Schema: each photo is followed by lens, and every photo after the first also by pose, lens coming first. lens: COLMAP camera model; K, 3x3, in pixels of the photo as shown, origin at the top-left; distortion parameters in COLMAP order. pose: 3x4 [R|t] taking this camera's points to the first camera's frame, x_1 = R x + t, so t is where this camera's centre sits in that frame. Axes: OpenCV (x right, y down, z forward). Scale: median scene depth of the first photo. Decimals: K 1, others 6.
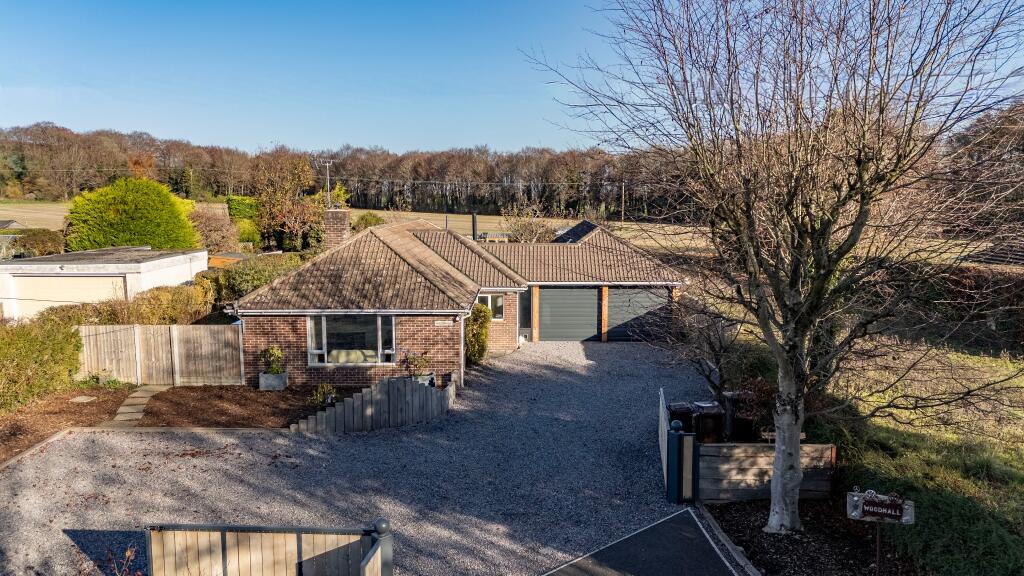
lens RADIAL K [[749.4, 0, 516.1], [0, 749.4, 293.1], [0, 0, 1]] dist [0.067297, -0.056498]
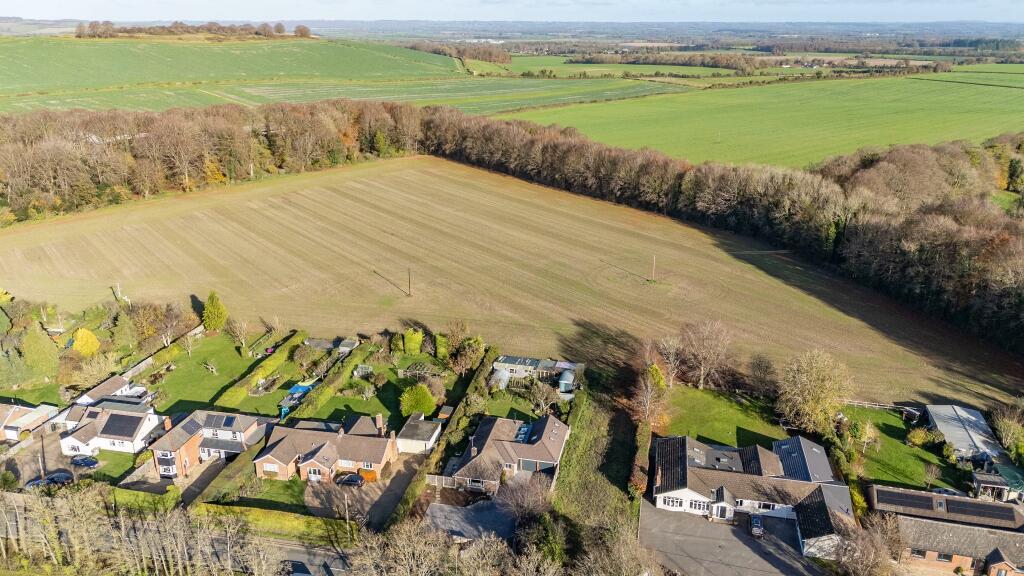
lens RADIAL K [[749.4, 0, 507.9], [0, 749.4, 293.8], [0, 0, 1]] dist [0.067297, -0.056498]
pose [[0.977816, 0.067369, -0.198336, 0.869042], [-0.024007, 0.976672, 0.213392, -2.164563], [0.208085, -0.203896, 0.956623, -3.388755]]
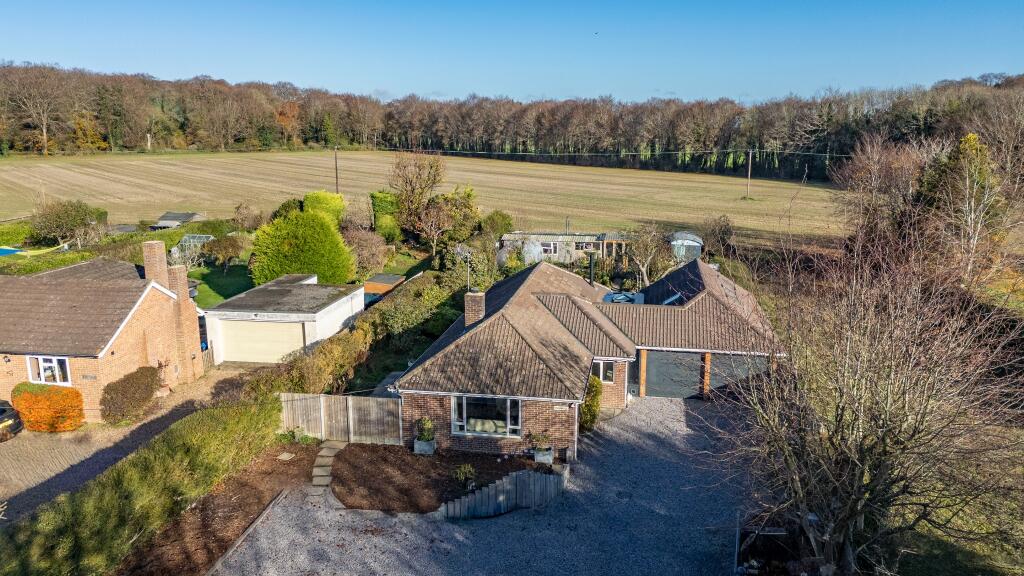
lens RADIAL K [[749.4, 0, 514.1], [0, 749.4, 290.9], [0, 0, 1]] dist [0.067297, -0.056498]
pose [[0.986661, 0.032959, -0.159418, 0.012976], [-0.019439, 0.996137, 0.085636, -0.232651], [0.161625, -0.081394, 0.983490, -0.166739]]
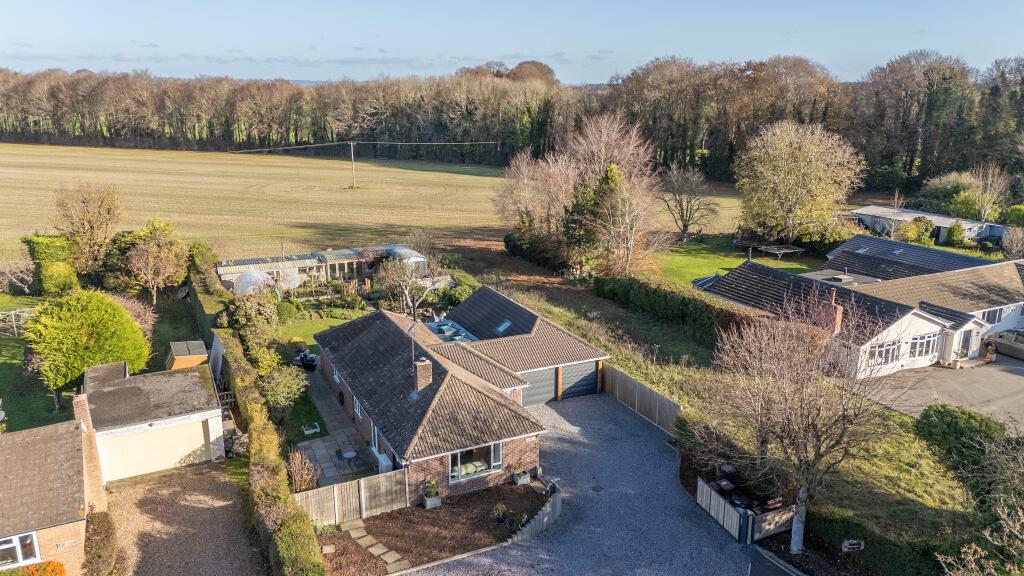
lens RADIAL K [[749.4, 0, 515.9], [0, 749.4, 285.4], [0, 0, 1]] dist [0.067297, -0.056498]
pose [[0.892781, -0.117269, 0.434959, -0.725052], [0.059287, 0.987712, 0.144606, -0.476858], [-0.446572, -0.103314, 0.888763, -0.331284]]
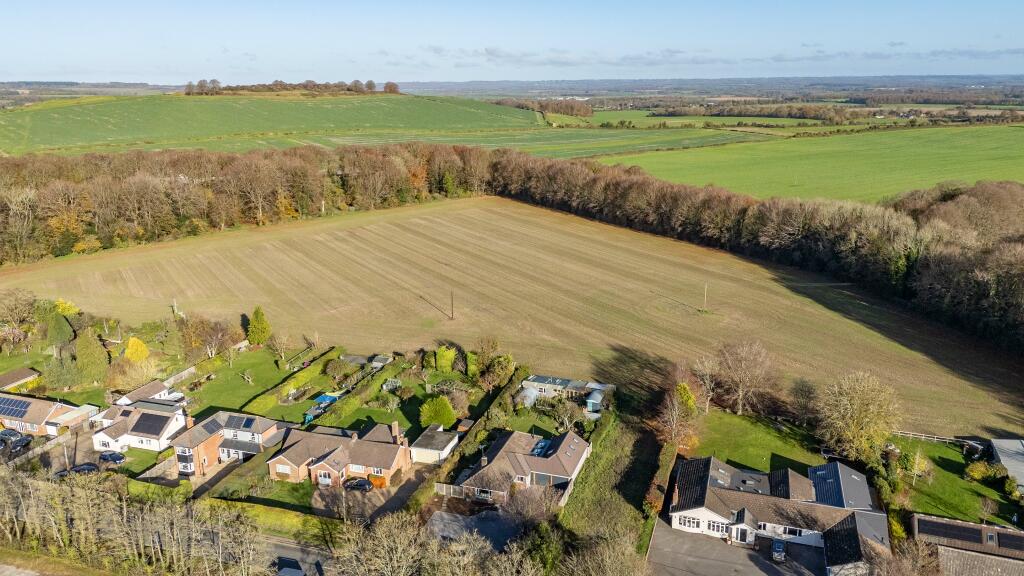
lens RADIAL K [[749.4, 0, 506.7], [0, 749.4, 291.4], [0, 0, 1]] dist [0.067297, -0.056498]
pose [[0.947772, 0.069219, -0.311347, 1.295135], [-0.025145, 0.989344, 0.143406, -1.855778], [0.317956, -0.128087, 0.939413, -3.241137]]
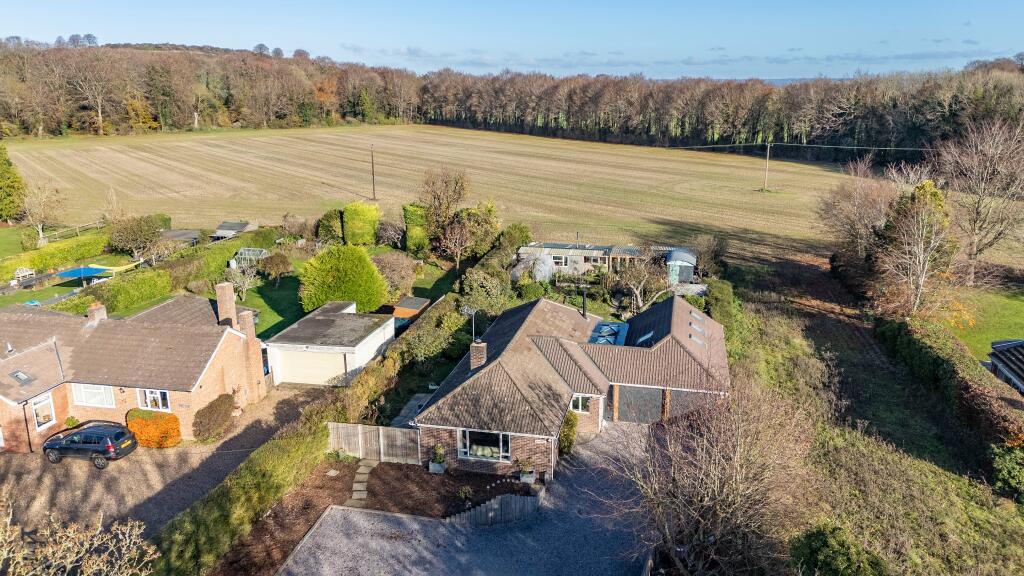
lens RADIAL K [[749.4, 0, 512.4], [0, 749.4, 292.6], [0, 0, 1]] dist [0.067297, -0.056498]
pose [[0.977158, 0.049960, -0.206557, 0.143111], [-0.020991, 0.989911, 0.140130, -0.455509], [0.211474, -0.132593, 0.968348, -0.457431]]
